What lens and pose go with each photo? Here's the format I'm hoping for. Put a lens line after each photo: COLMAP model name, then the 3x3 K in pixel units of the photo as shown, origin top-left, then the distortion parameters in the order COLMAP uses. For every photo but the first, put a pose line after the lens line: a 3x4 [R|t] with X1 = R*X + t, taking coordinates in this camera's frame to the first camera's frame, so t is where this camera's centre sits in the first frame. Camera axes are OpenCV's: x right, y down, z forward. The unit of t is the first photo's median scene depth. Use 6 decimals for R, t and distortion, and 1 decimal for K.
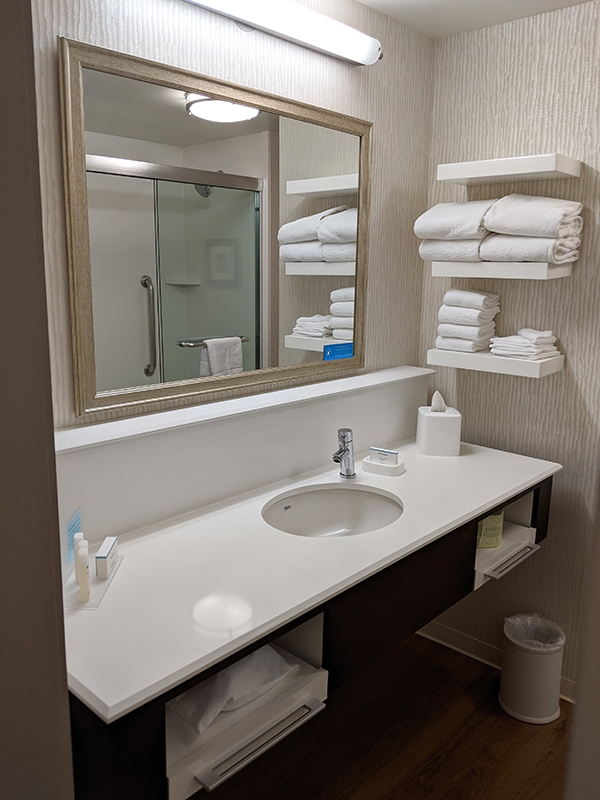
lens RADIAL K [[655.5, 0, 300.0], [0, 655.5, 400.0], [0, 0, 1]] dist [0.042825, -0.104479]
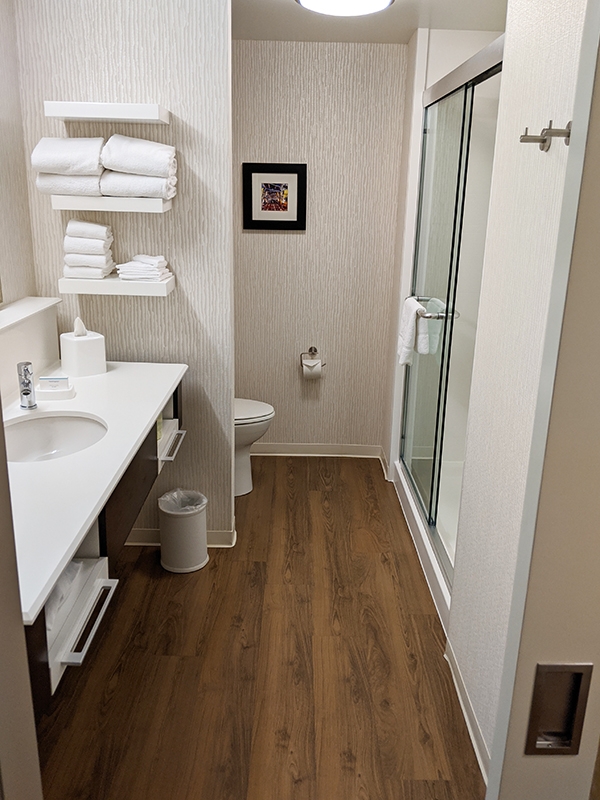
lens RADIAL K [[655.5, 0, 300.0], [0, 655.5, 400.0], [0, 0, 1]] dist [0.042825, -0.104479]
pose [[0.722130, -0.201041, 0.661900, -0.283269], [0.120985, 0.978795, 0.165298, -0.015600], [-0.681096, -0.039287, 0.731140, -0.056822]]
